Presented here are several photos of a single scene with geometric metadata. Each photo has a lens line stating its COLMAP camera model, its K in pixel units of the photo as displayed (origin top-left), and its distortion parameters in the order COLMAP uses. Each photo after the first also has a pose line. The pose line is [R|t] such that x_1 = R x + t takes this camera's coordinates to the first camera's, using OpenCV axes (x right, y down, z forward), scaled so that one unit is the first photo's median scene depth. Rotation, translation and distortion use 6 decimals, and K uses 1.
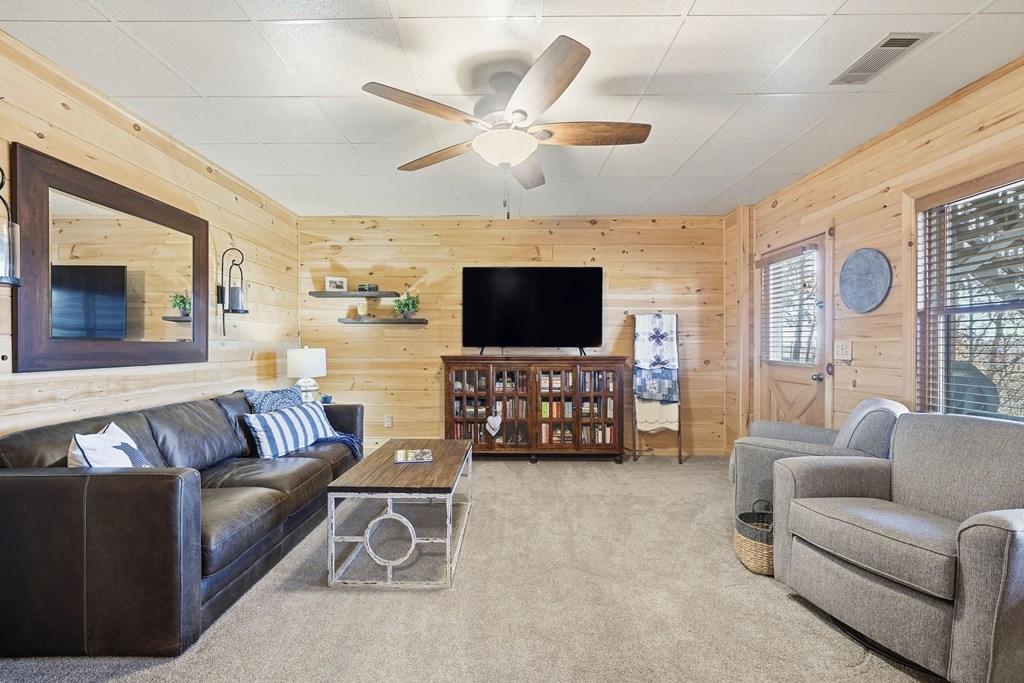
lens RADIAL K [[461.6, 0, 510.1], [0, 461.6, 345.1], [0, 0, 1]] dist [-0.014024, 0.000288]
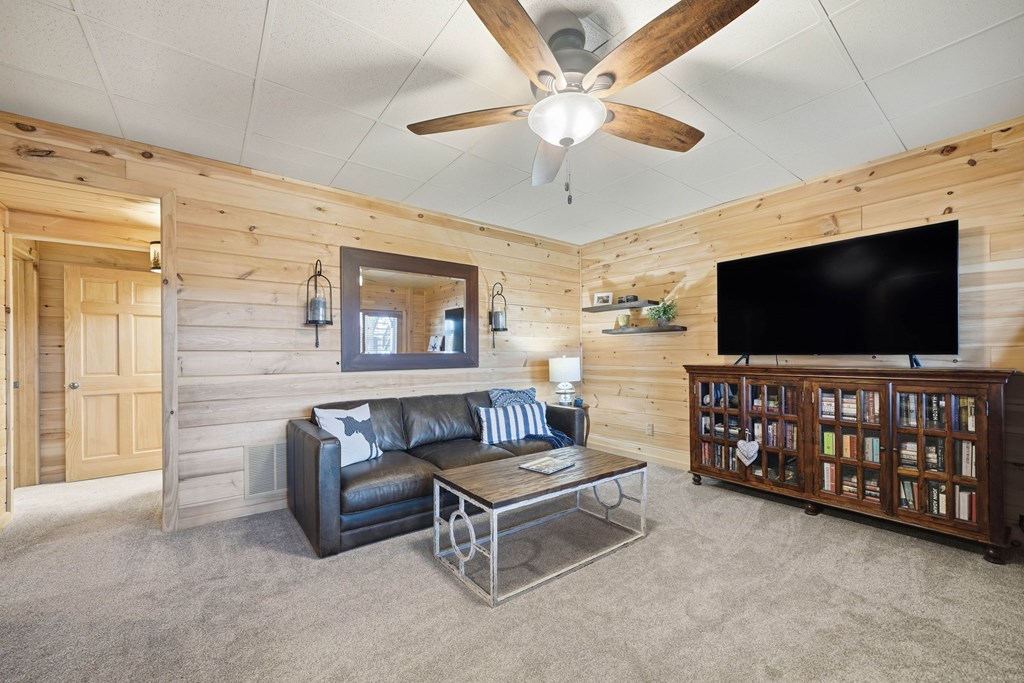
lens RADIAL K [[399.5, 0, 511.7], [0, 399.5, 351.6], [0, 0, 1]] dist [-0.008444, 0.000437]
pose [[0.609904, -0.011727, -0.792388, 0.263204], [0.009271, 0.999928, -0.007663, -0.000351], [0.792421, -0.002673, 0.609969, 0.245892]]
